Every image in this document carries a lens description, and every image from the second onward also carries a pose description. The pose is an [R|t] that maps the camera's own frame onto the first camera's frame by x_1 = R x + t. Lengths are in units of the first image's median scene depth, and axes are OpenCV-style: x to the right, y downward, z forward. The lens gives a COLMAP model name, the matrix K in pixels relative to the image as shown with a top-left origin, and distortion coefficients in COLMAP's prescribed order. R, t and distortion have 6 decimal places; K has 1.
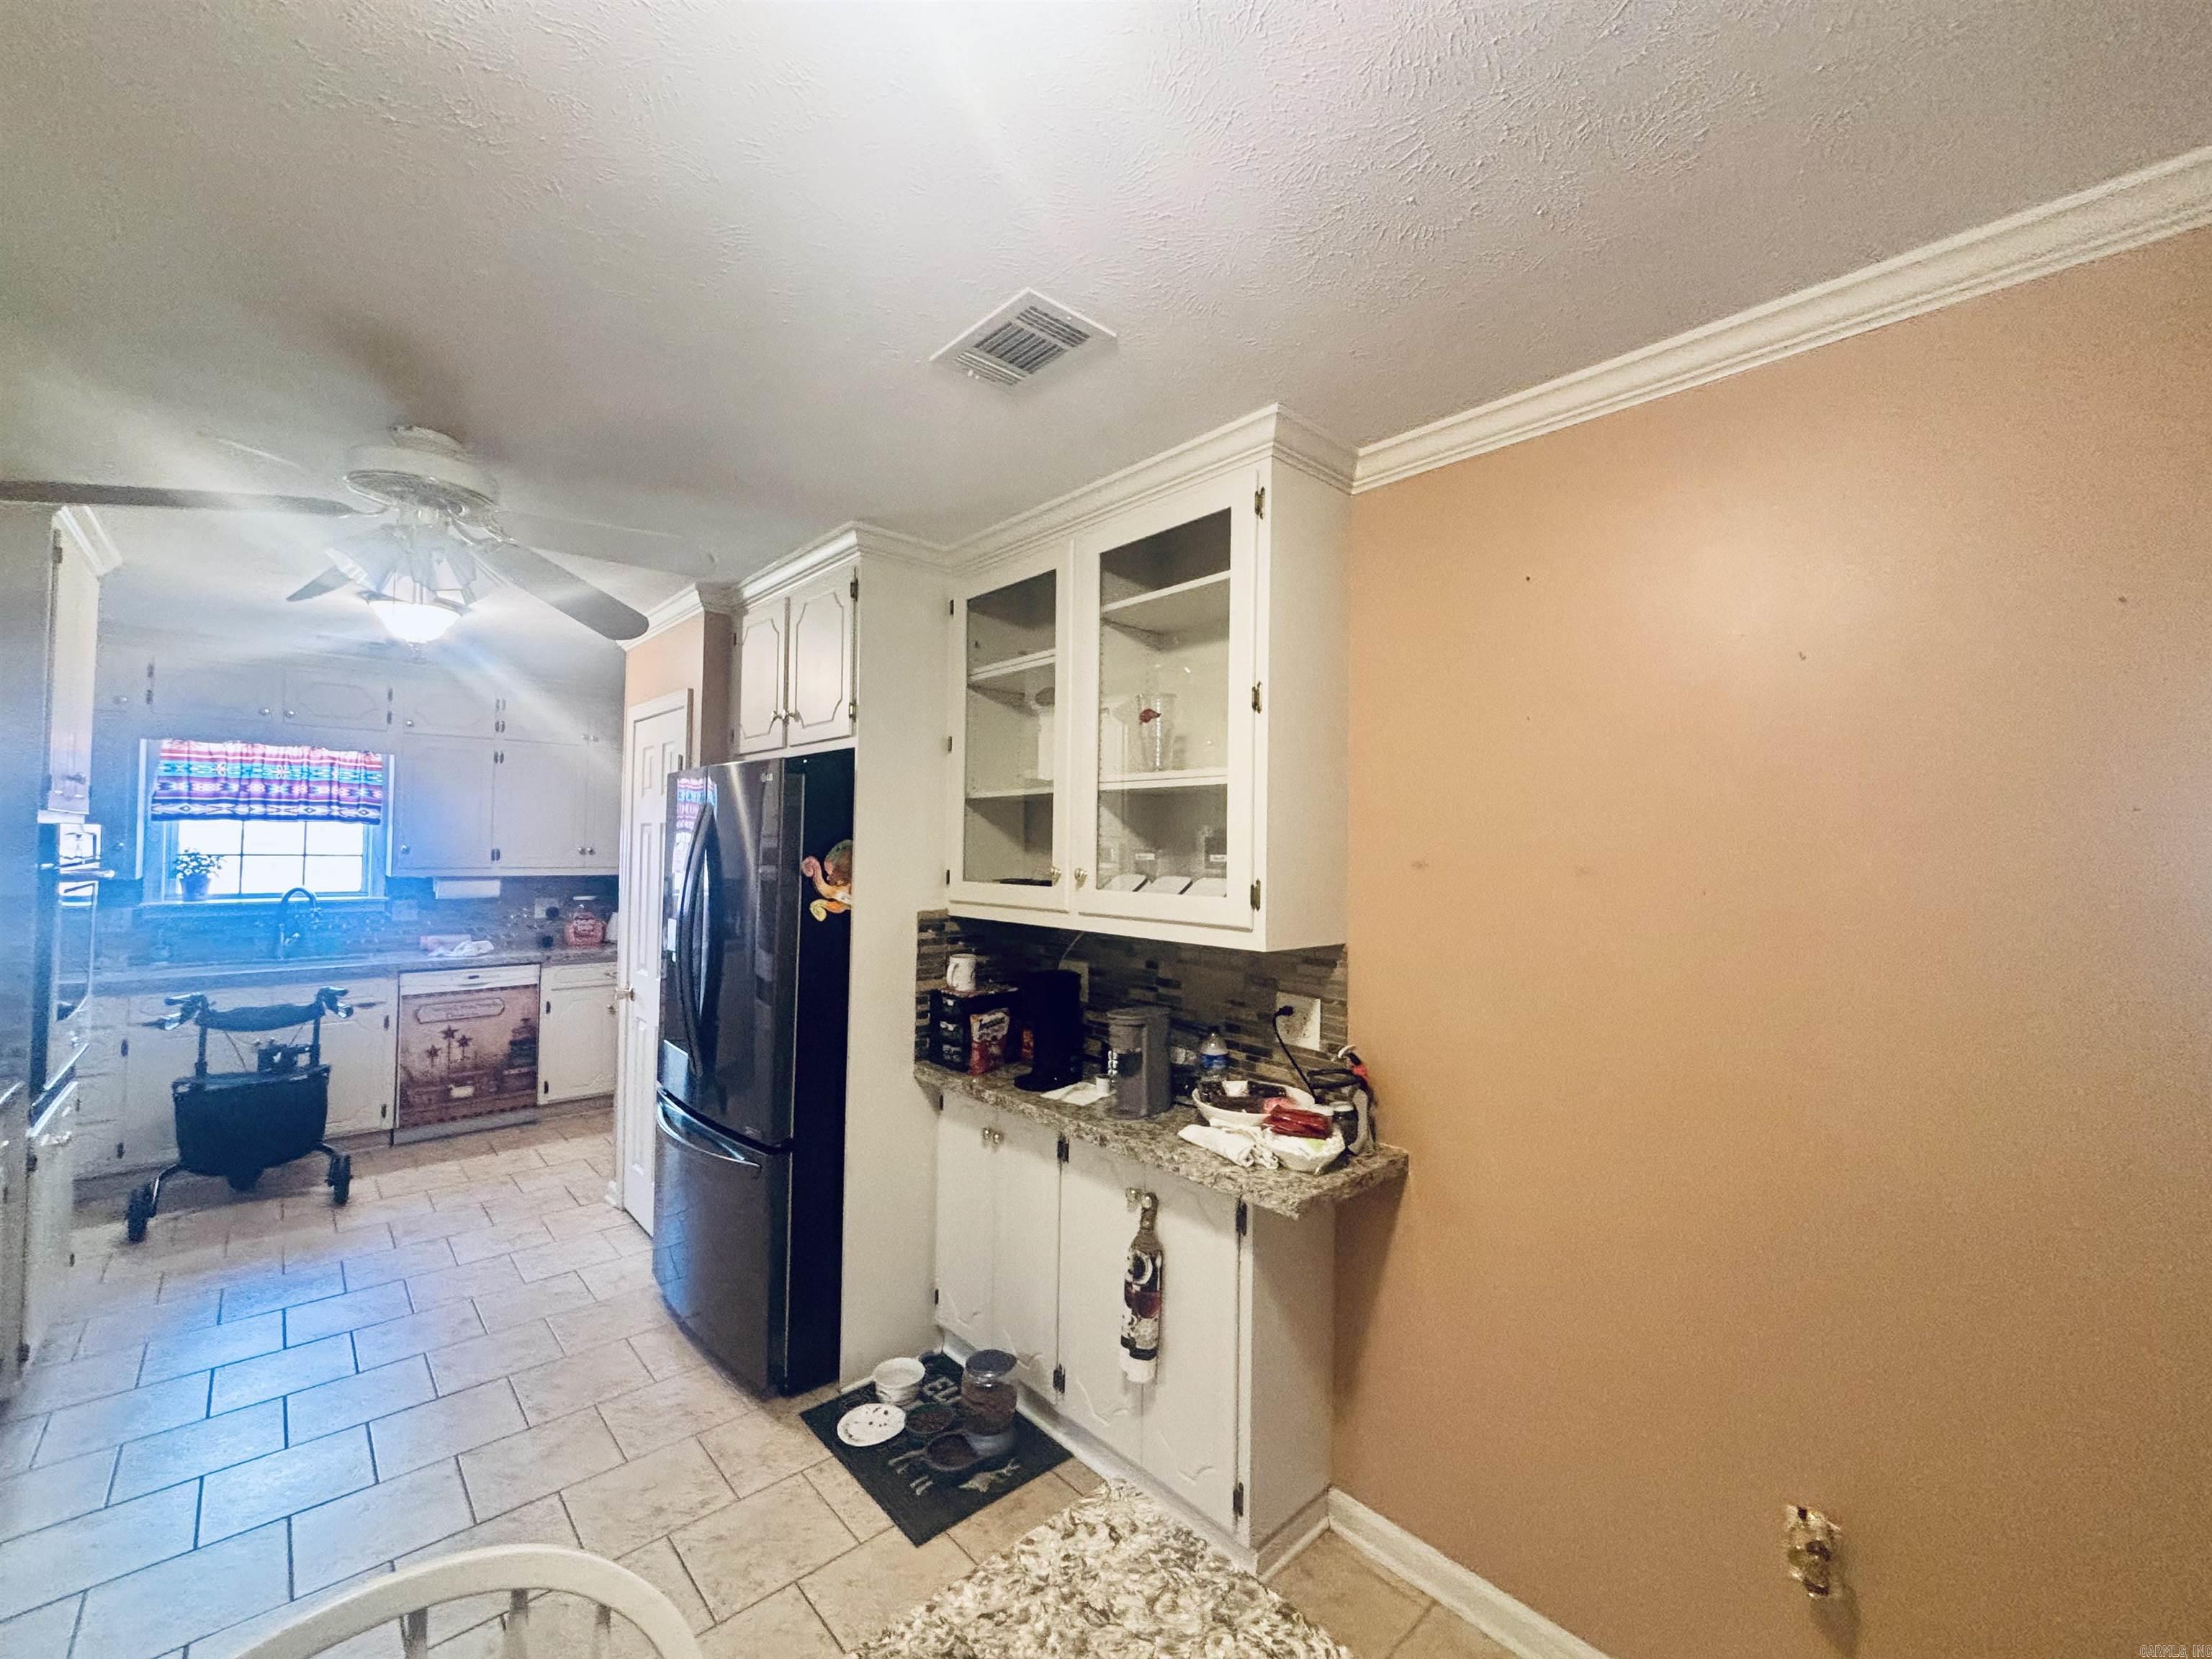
lens RADIAL K [[898.6, 0, 1104.7], [0, 898.6, 826.1], [0, 0, 1]] dist [0.001500, -0.000357]
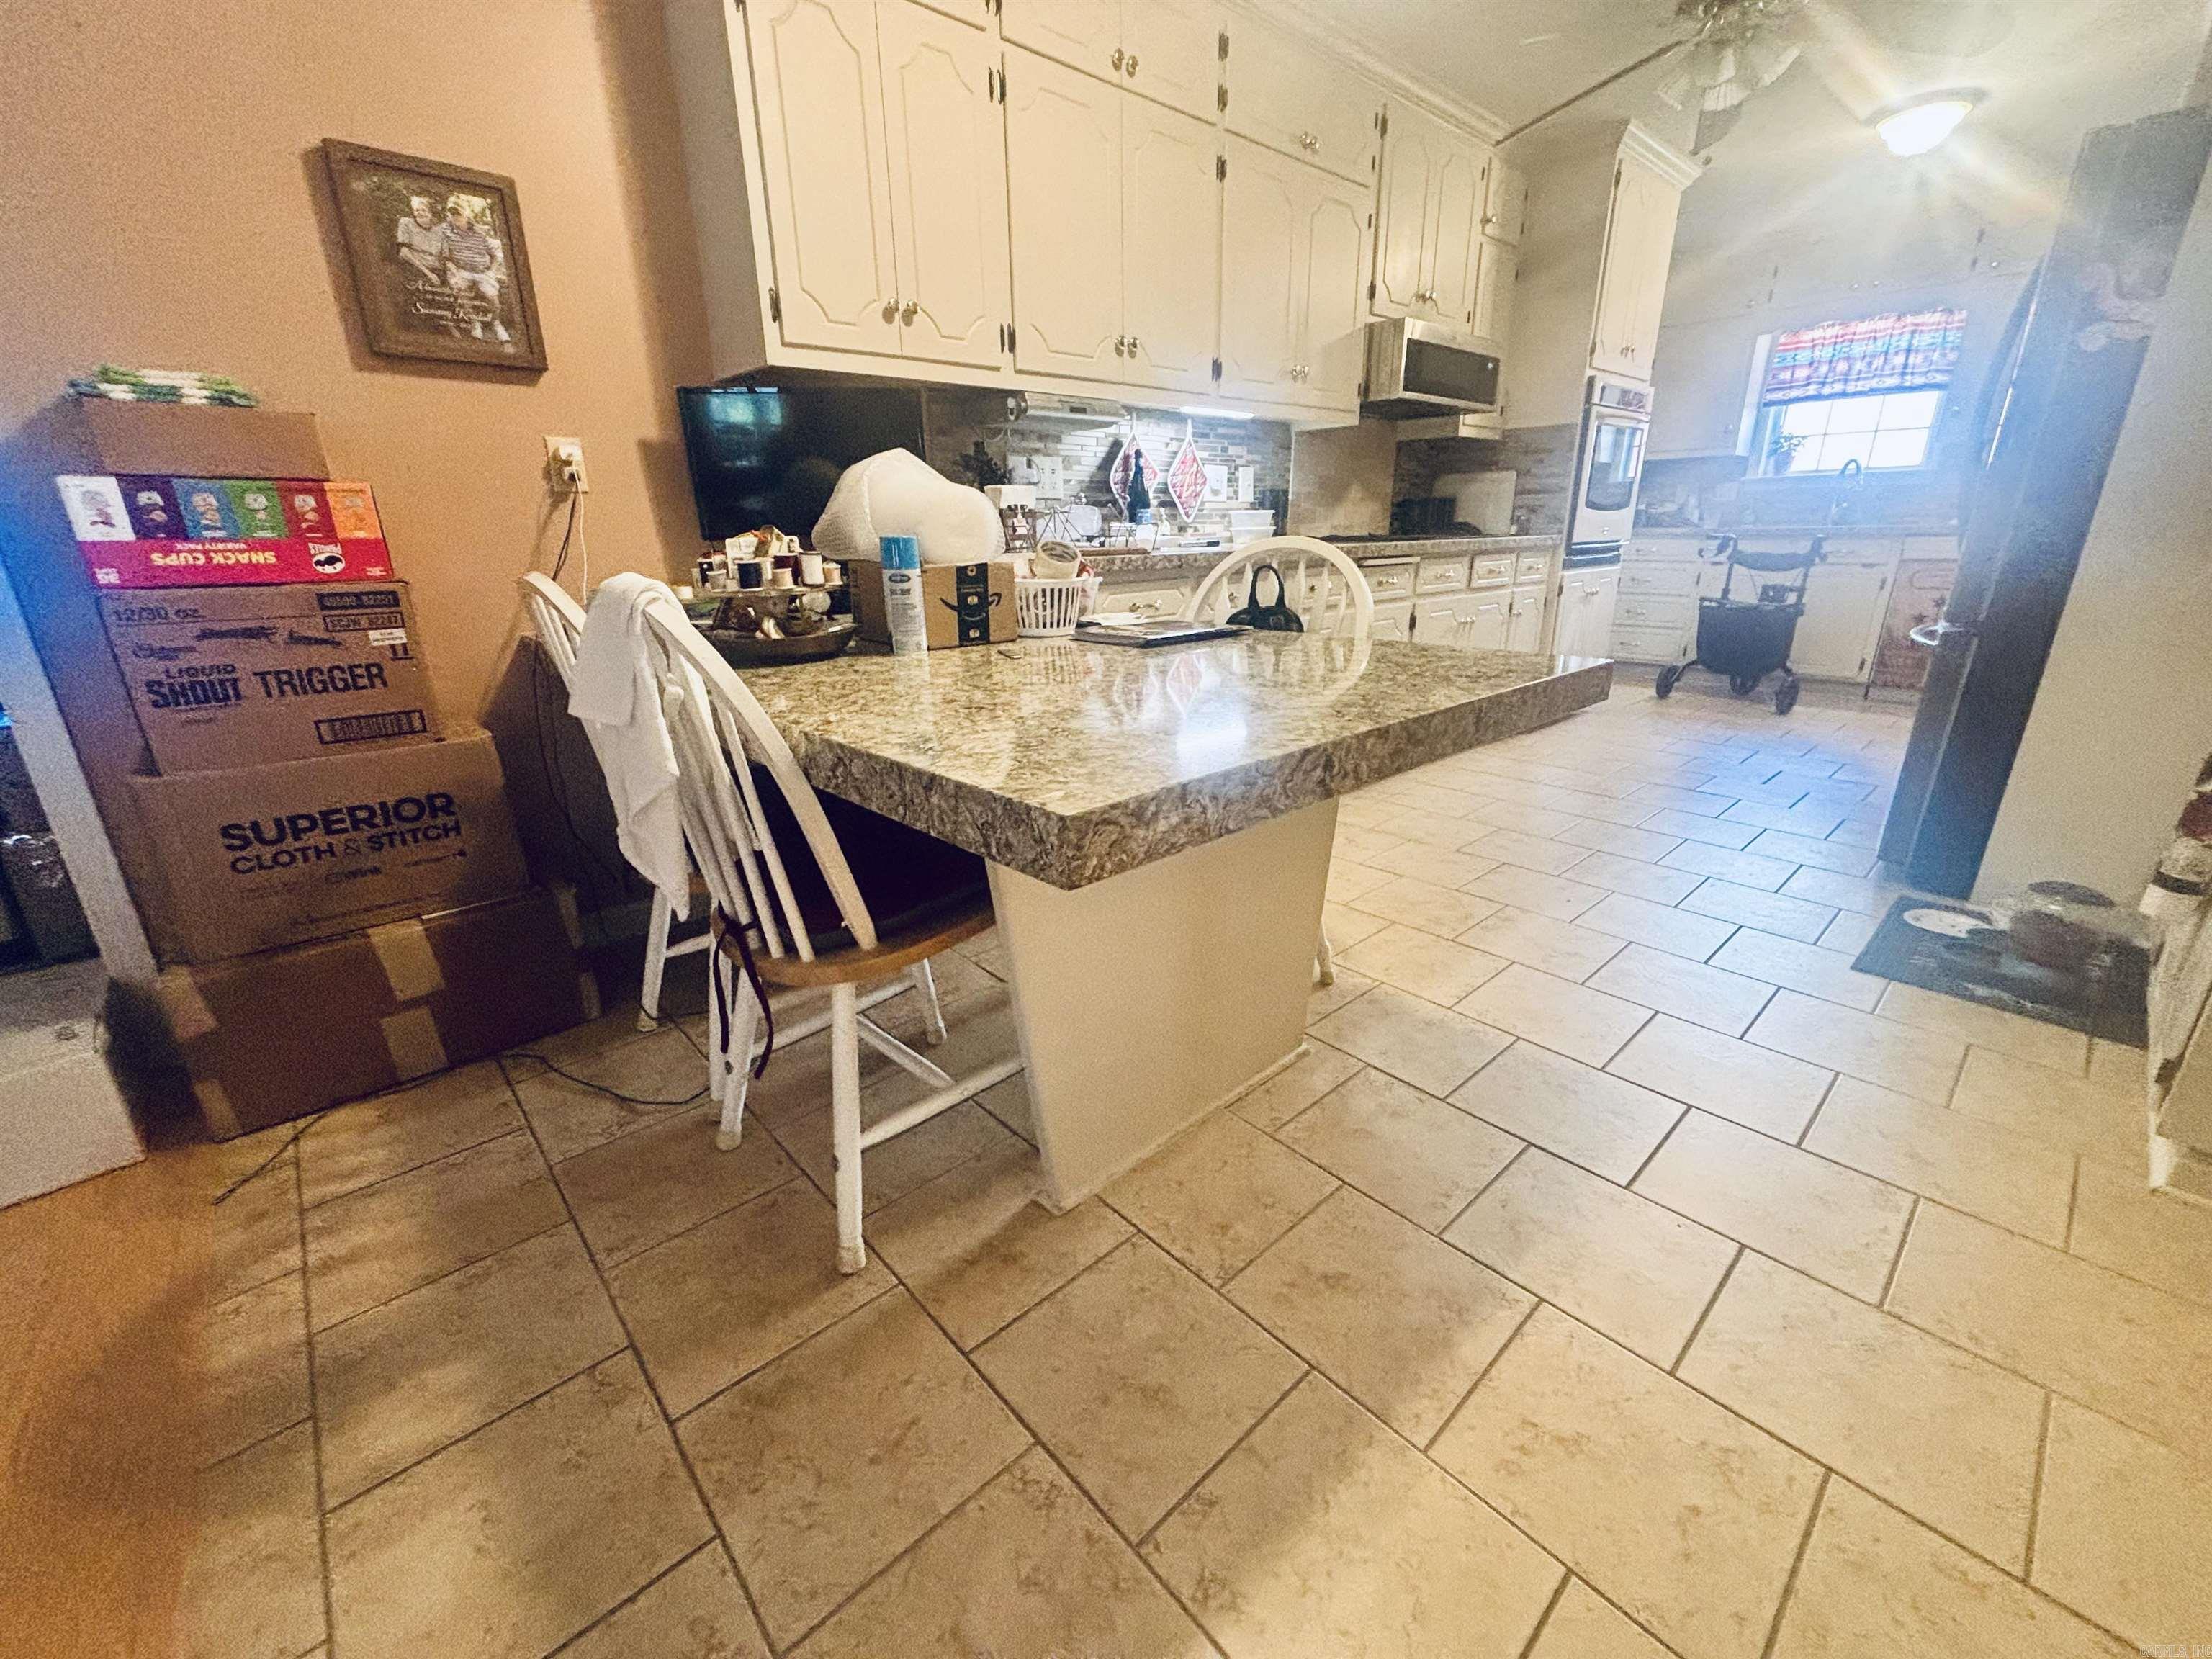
lens RADIAL K [[898.6, 0, 1110.9], [0, 898.6, 834.9], [0, 0, 1]] dist [0.001500, -0.000357]
pose [[-0.001228, 0.311899, -0.950115, 0.370926], [0.039177, 0.949401, 0.311614, 0.147006], [0.999232, -0.036840, -0.013386, 0.078651]]
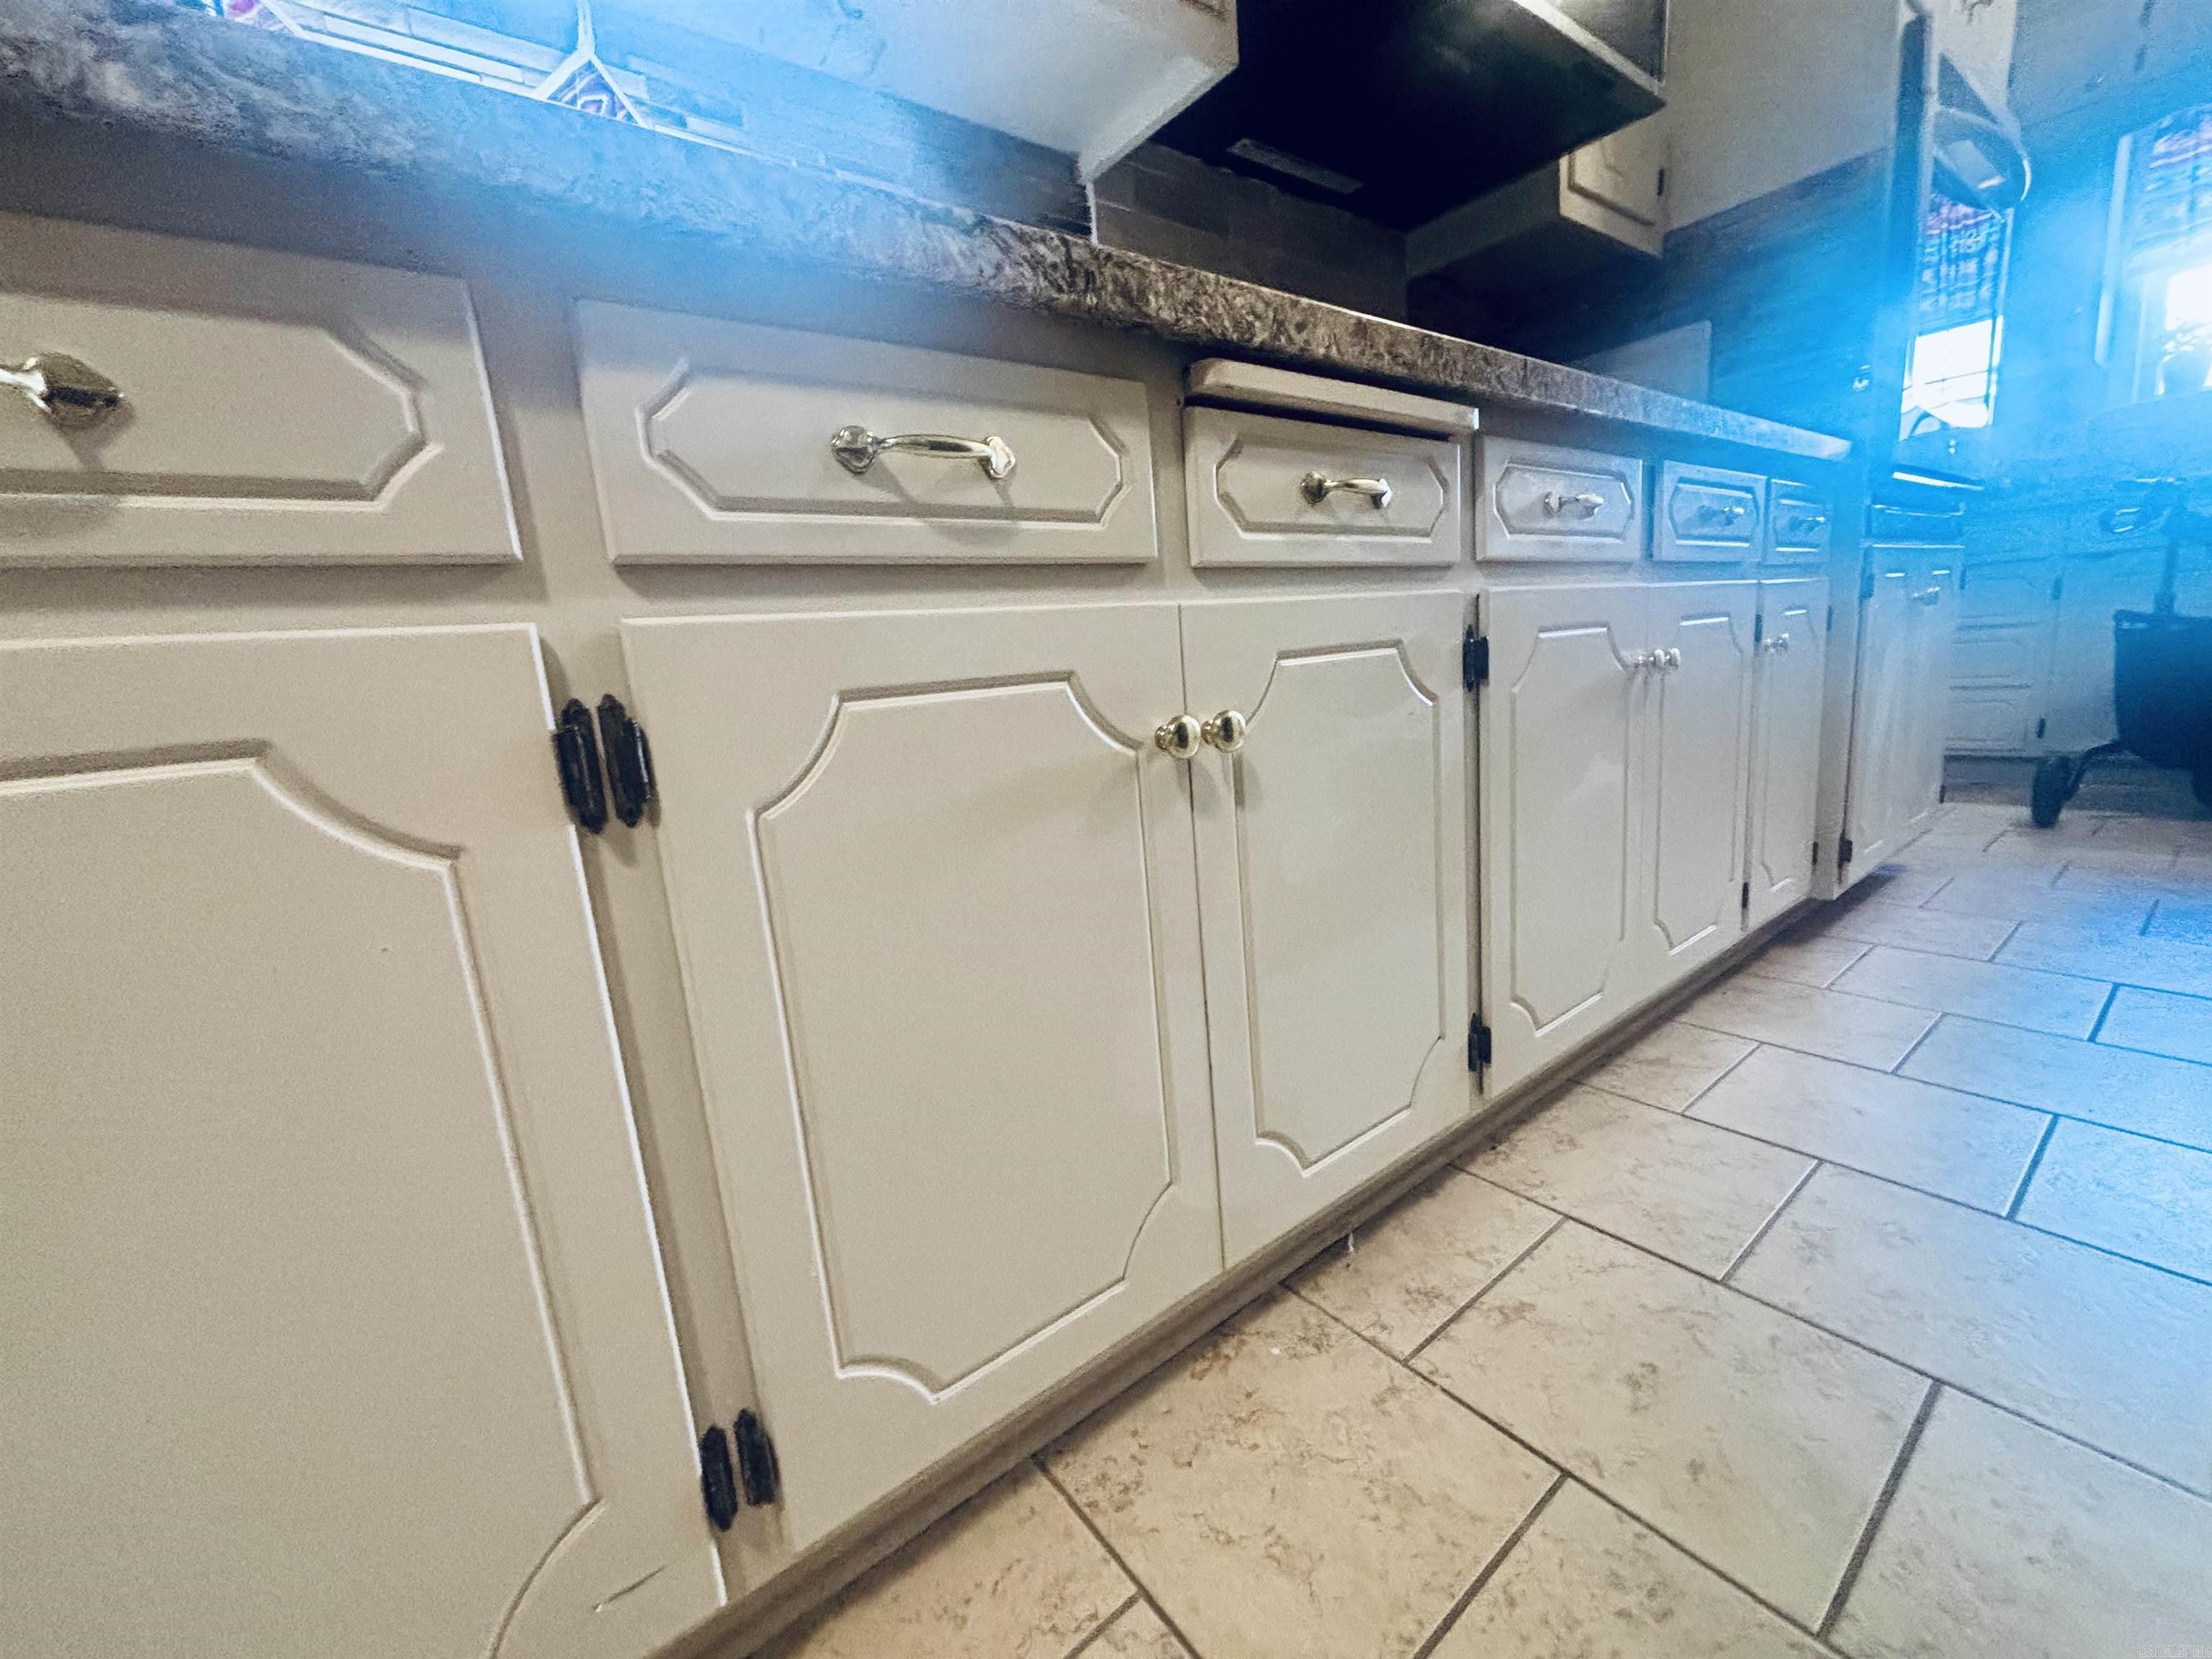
lens RADIAL K [[898.6, 0, 1103.8], [0, 898.6, 828.9], [0, 0, 1]] dist [0.001500, -0.000357]
pose [[-0.093677, 0.177032, -0.979737, -0.257231], [0.101895, 0.980602, 0.167446, 0.227286], [0.990375, -0.084145, -0.109898, 0.287066]]
